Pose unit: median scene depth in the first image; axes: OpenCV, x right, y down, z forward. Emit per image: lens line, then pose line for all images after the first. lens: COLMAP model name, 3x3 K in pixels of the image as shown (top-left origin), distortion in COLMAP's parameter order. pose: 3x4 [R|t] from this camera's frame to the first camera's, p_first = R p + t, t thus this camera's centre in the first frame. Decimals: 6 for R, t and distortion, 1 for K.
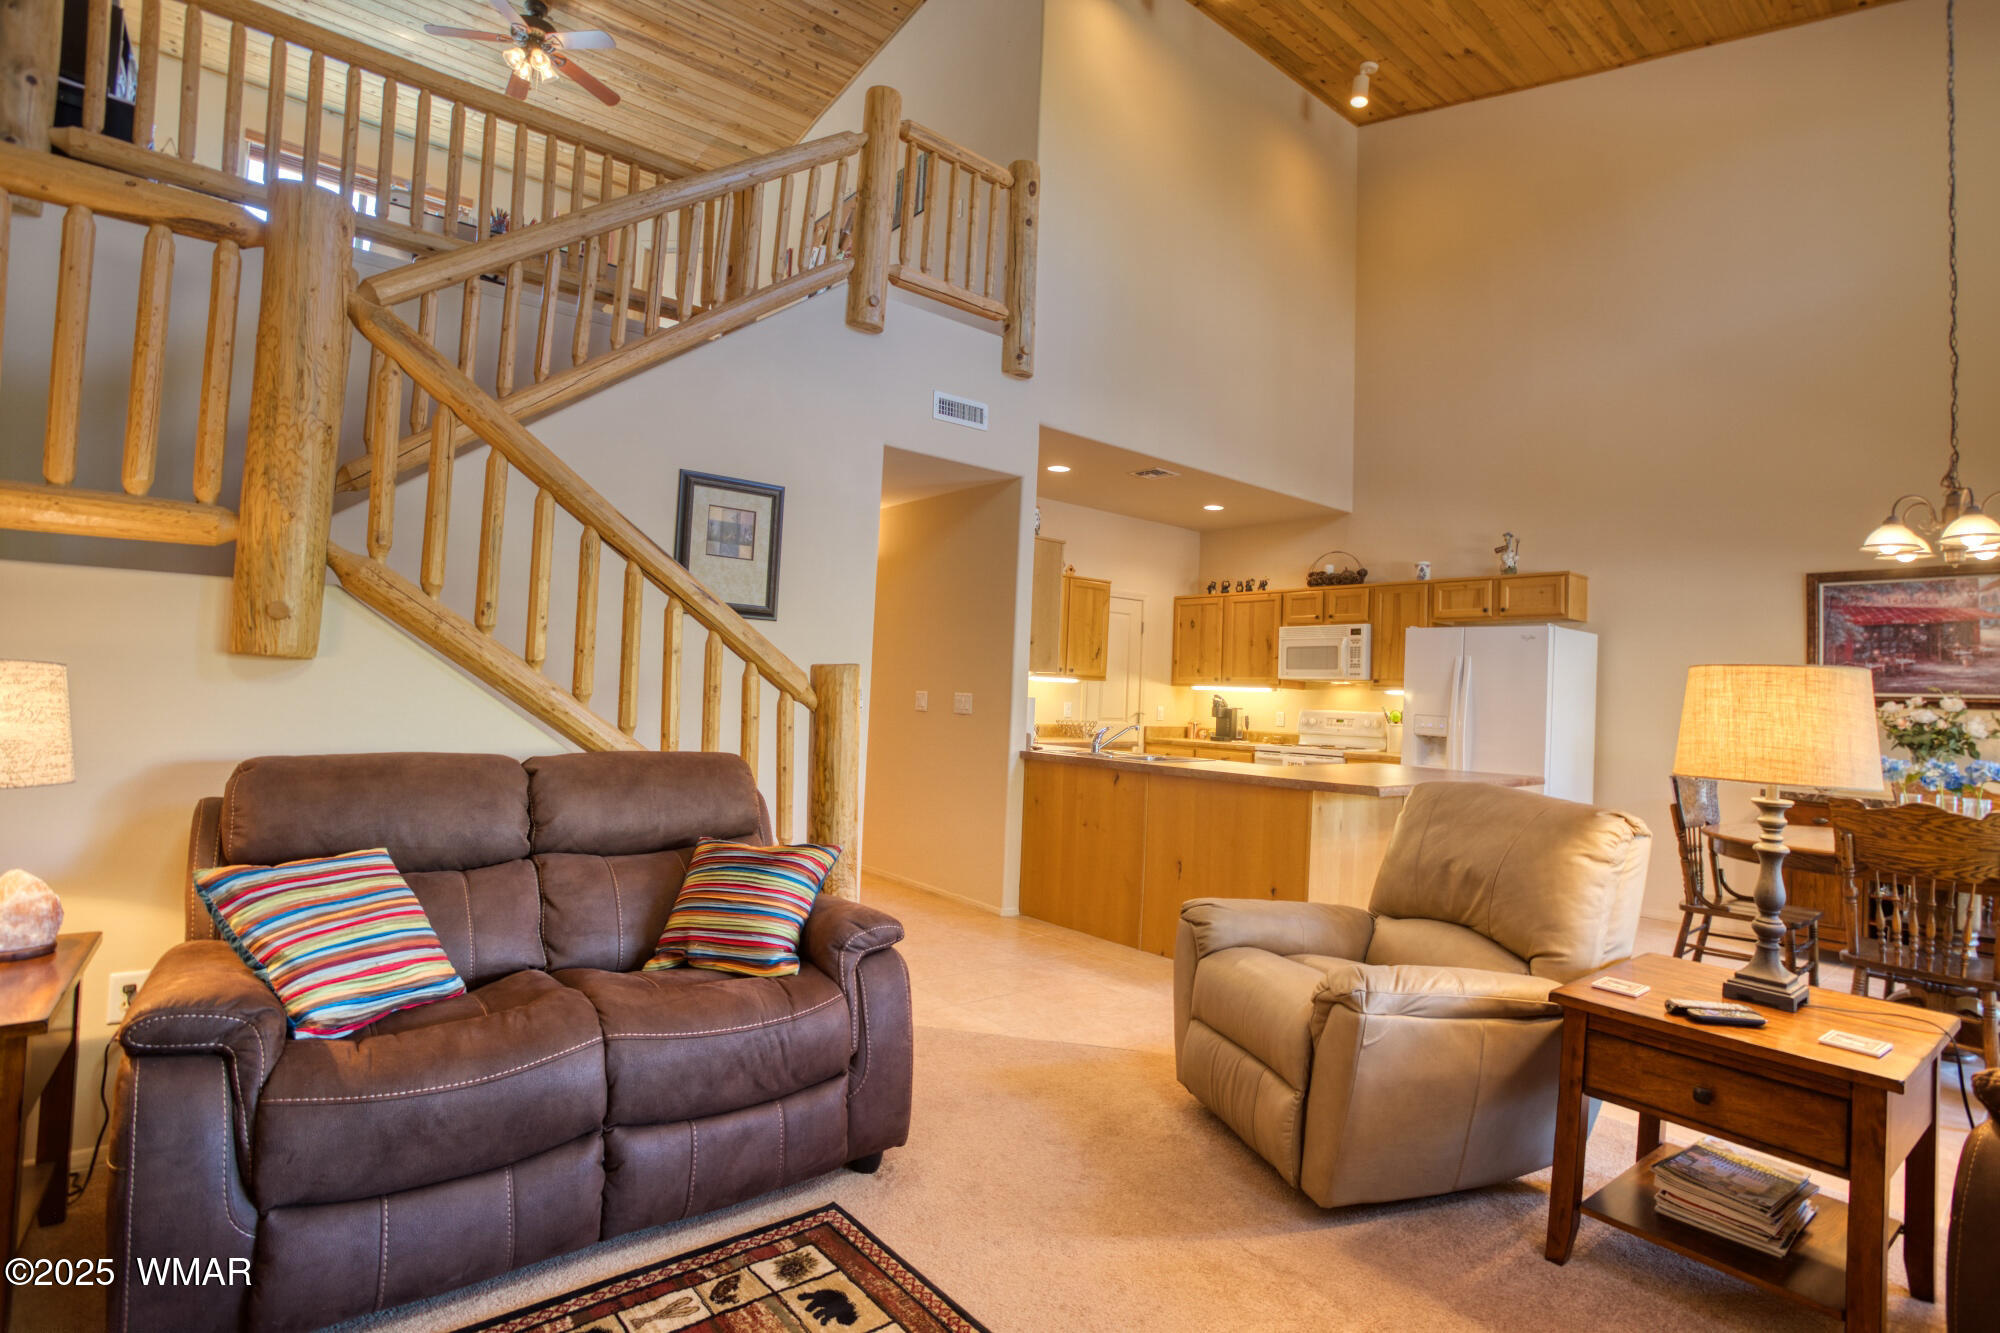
lens RADIAL K [[982.4, 0, 1036.0], [0, 982.4, 635.4], [0, 0, 1]] dist [-0.051823, 0.017135]
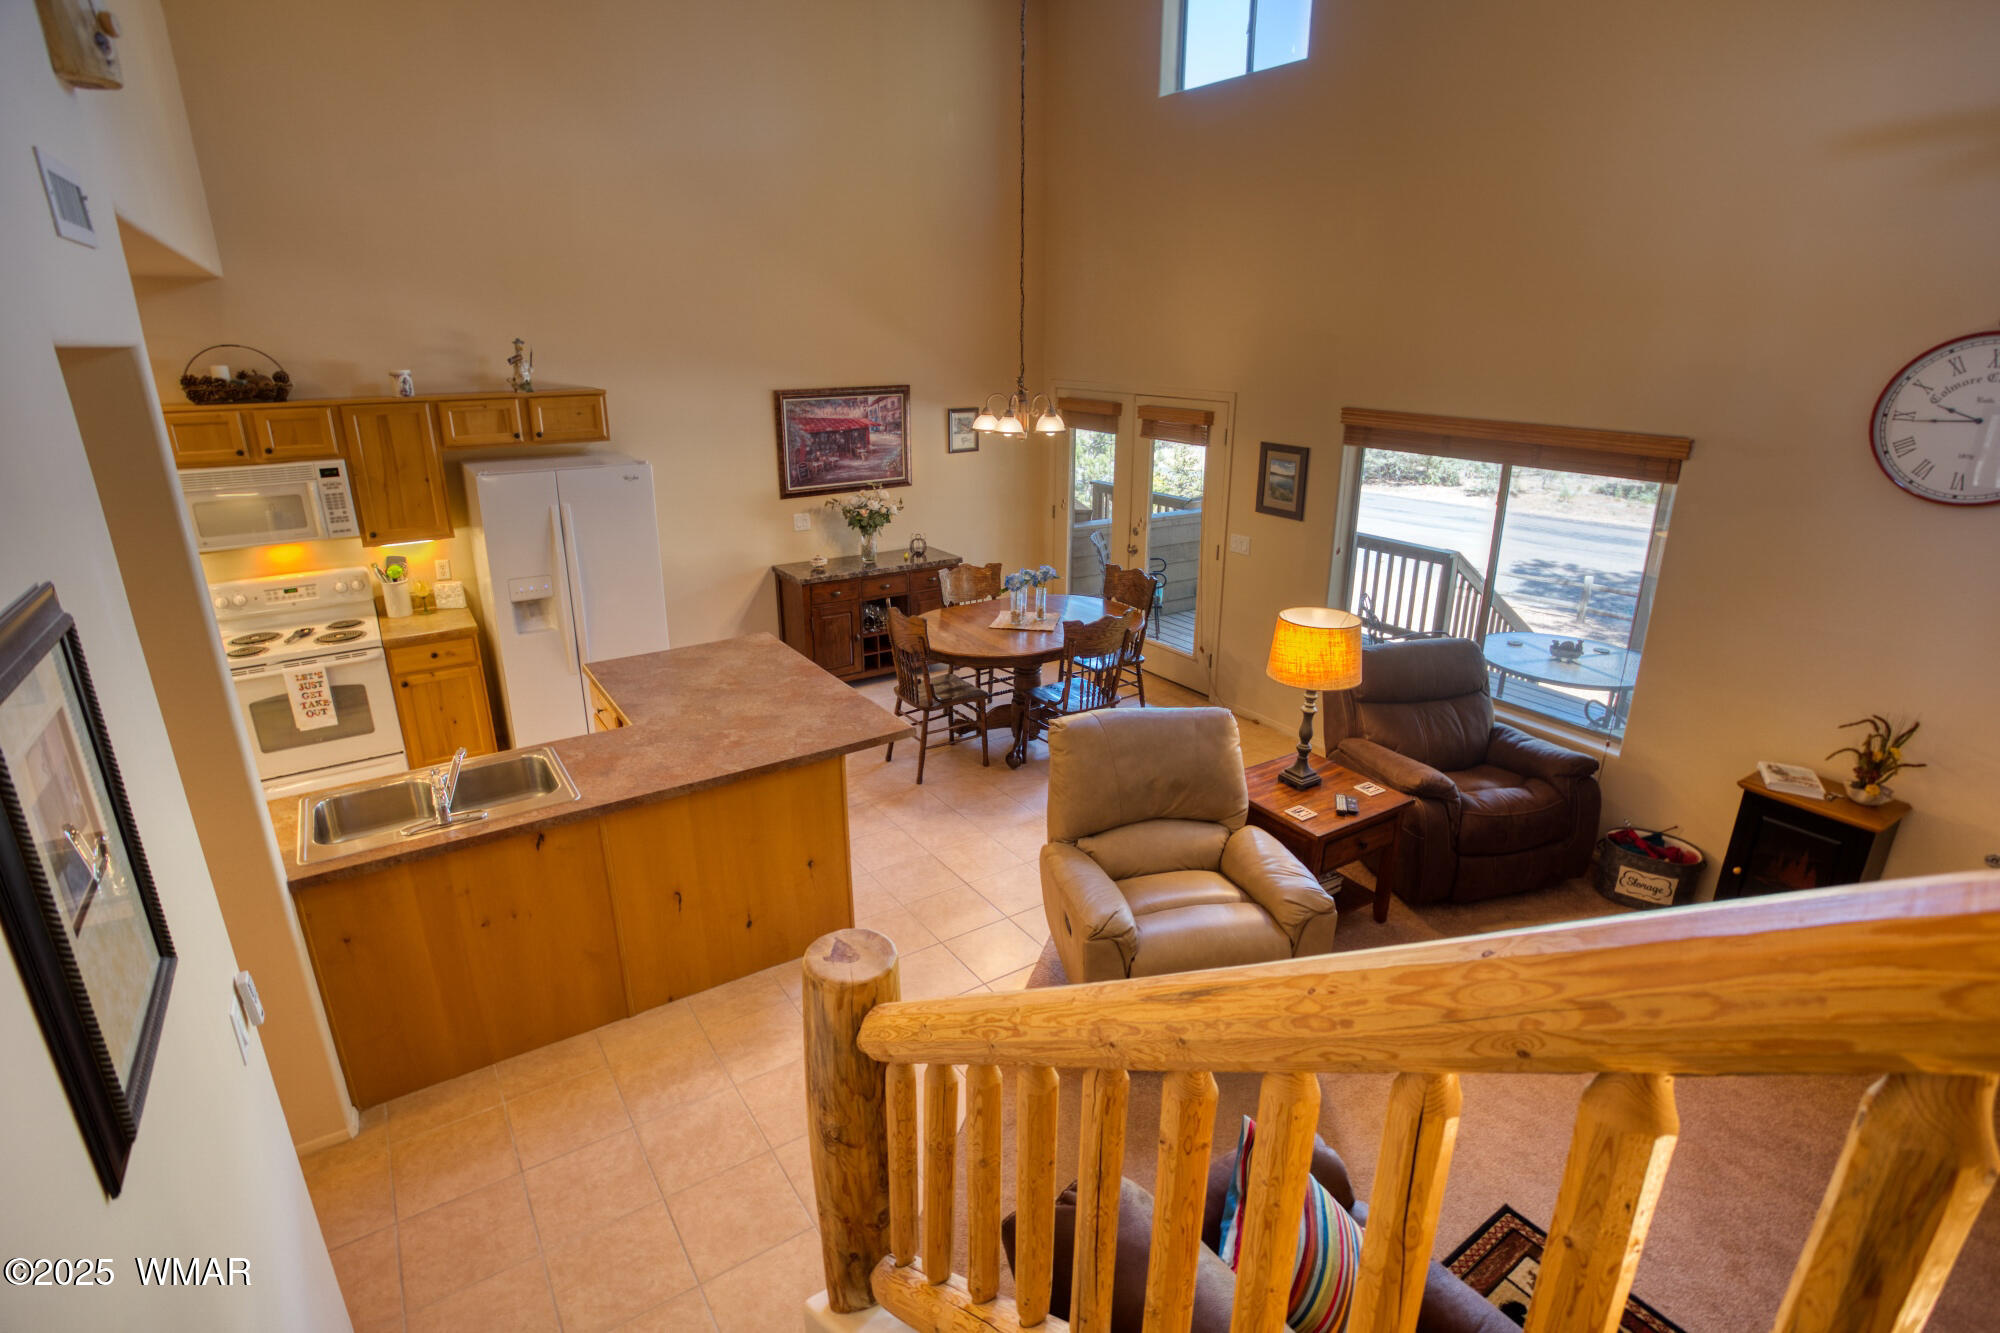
lens RADIAL K [[982.4, 0, 1012.6], [0, 982.4, 640.8], [0, 0, 1]] dist [-0.051823, 0.017135]
pose [[0.112238, -0.336079, 0.935122, -0.318975], [-0.059351, 0.937121, 0.343921, -0.161401], [-0.991907, -0.094101, 0.085234, 0.436361]]
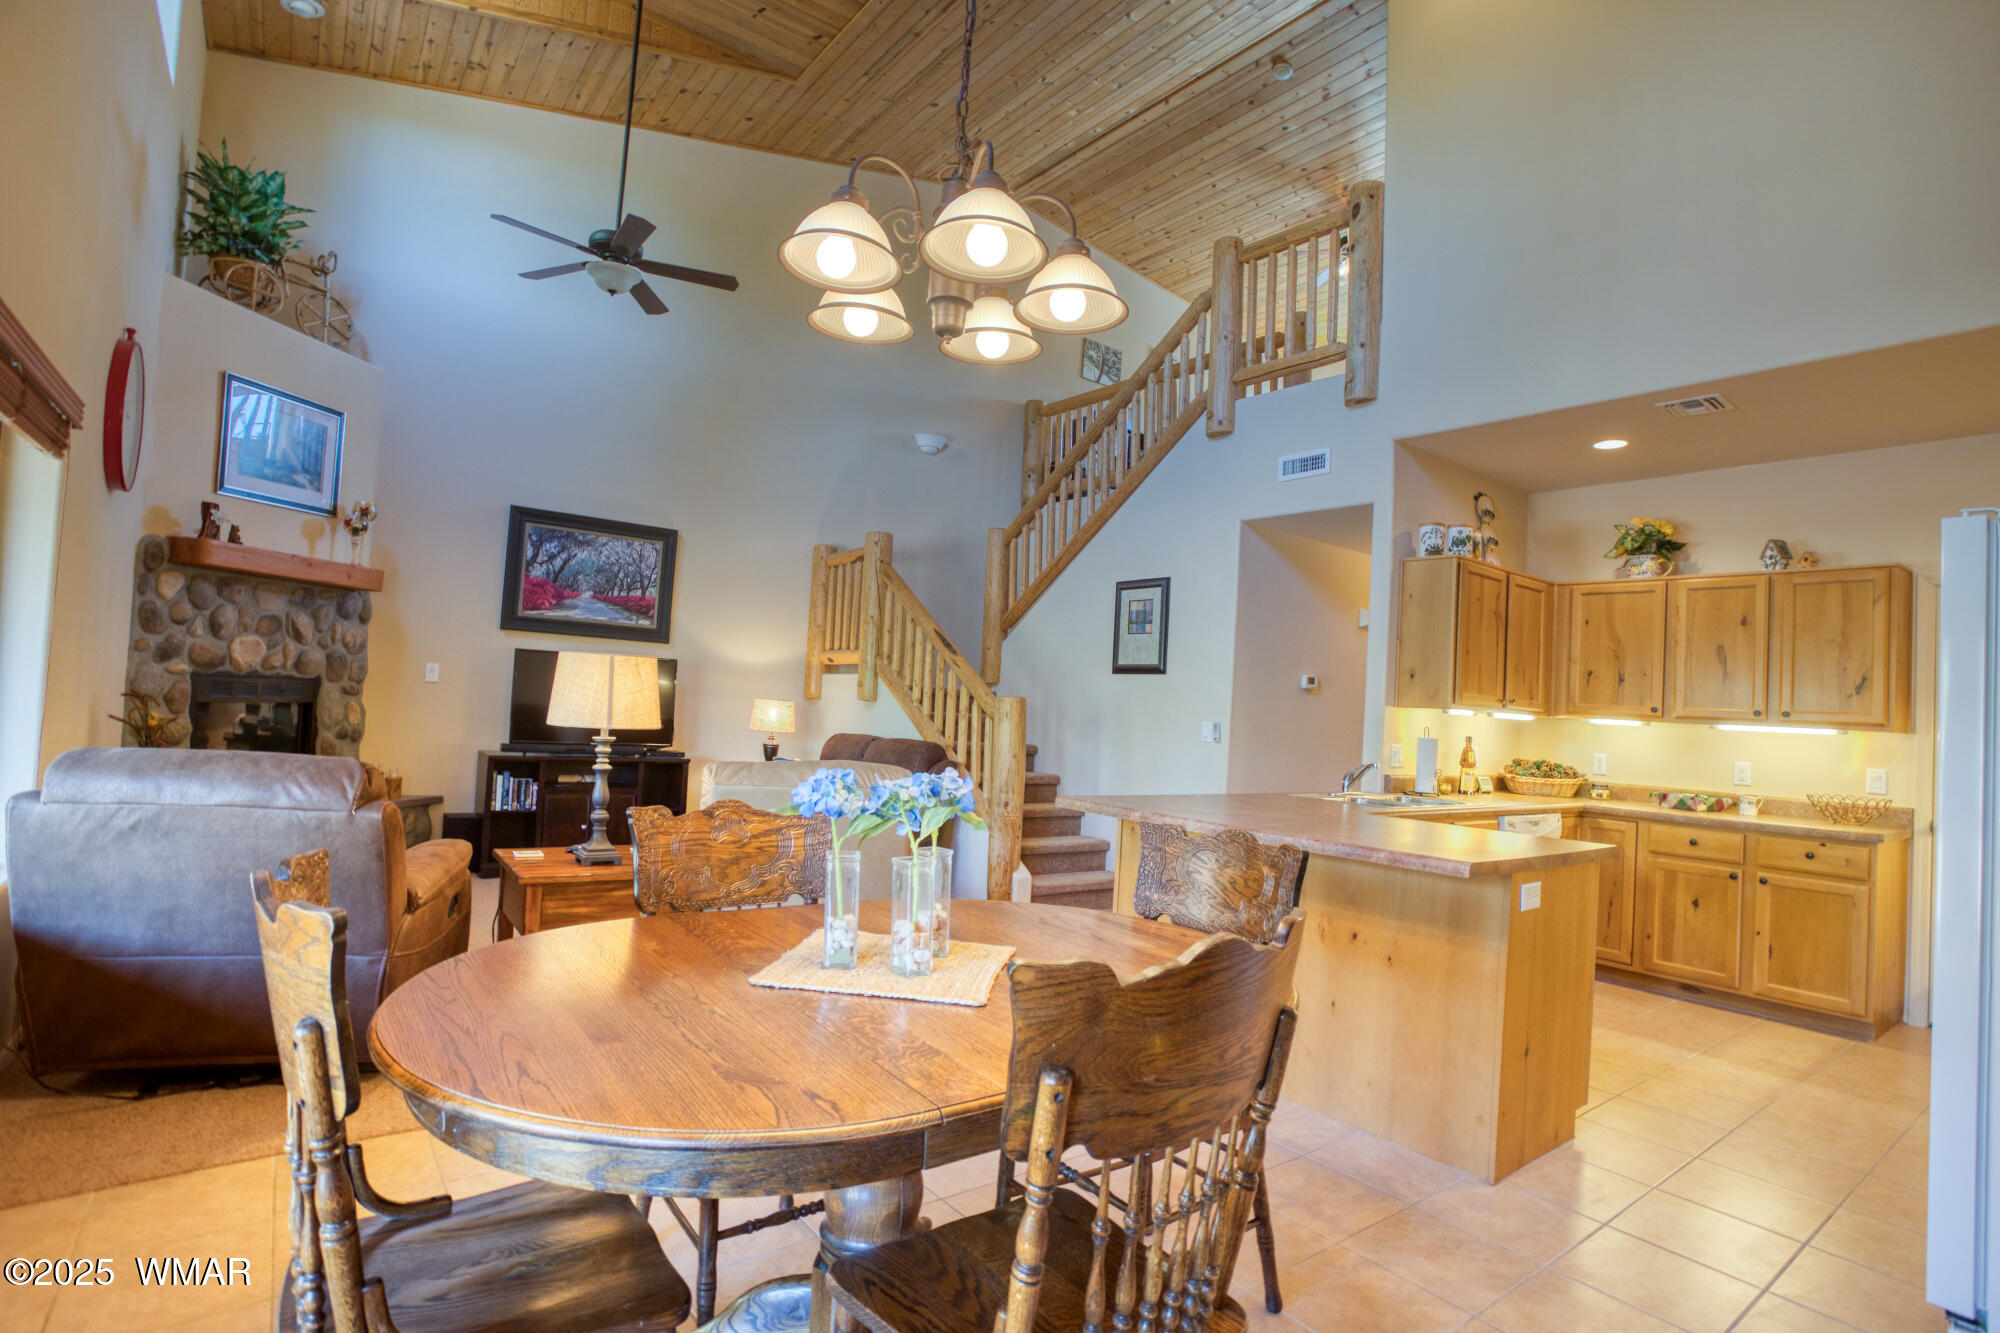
lens RADIAL K [[982.4, 0, 1015.6], [0, 982.4, 663.5], [0, 0, 1]] dist [-0.051823, 0.017135]
pose [[-0.057244, -0.089345, -0.994354, 0.714191], [0.000372, 0.995986, -0.089513, 0.059889], [0.998360, -0.005494, -0.056981, 0.544235]]
